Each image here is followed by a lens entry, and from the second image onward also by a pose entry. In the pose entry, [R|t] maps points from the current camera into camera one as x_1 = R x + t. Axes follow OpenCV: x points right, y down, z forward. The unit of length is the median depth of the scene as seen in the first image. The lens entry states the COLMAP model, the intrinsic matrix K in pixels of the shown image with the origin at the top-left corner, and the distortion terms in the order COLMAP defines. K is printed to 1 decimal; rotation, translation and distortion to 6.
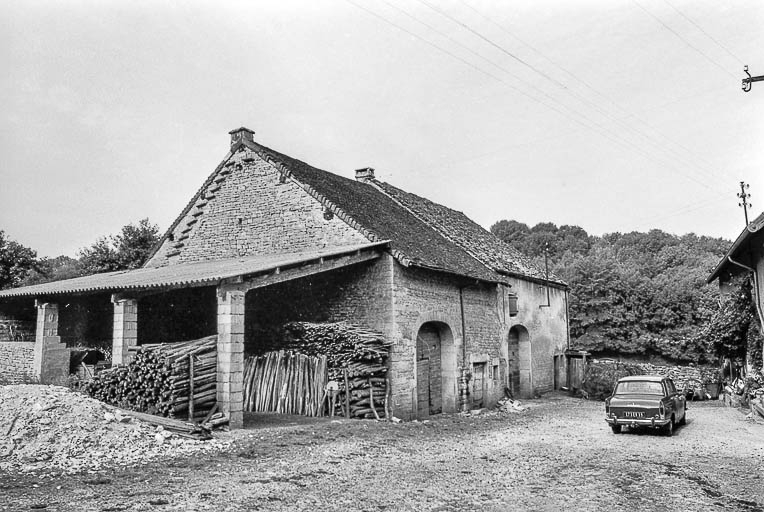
lens RADIAL K [[614.8, 0, 382.0], [0, 614.8, 256.0], [0, 0, 1]] dist [-0.086817, 0.106270]
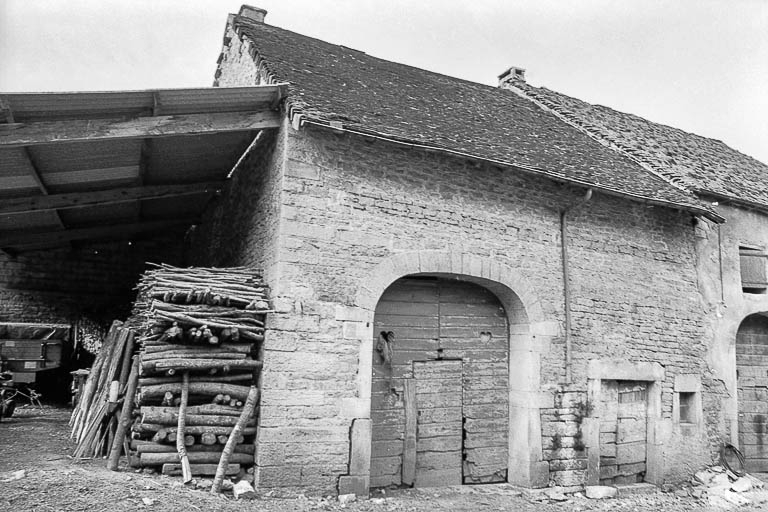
lens RADIAL K [[618.0, 0, 384.0], [0, 618.0, 256.0], [0, 0, 1]] dist [-0.086817, 0.106270]
pose [[0.854554, -0.037389, -0.518014, 0.254075], [0.019469, 0.999010, -0.039989, 0.100906], [0.518997, 0.024087, 0.854437, 0.542151]]
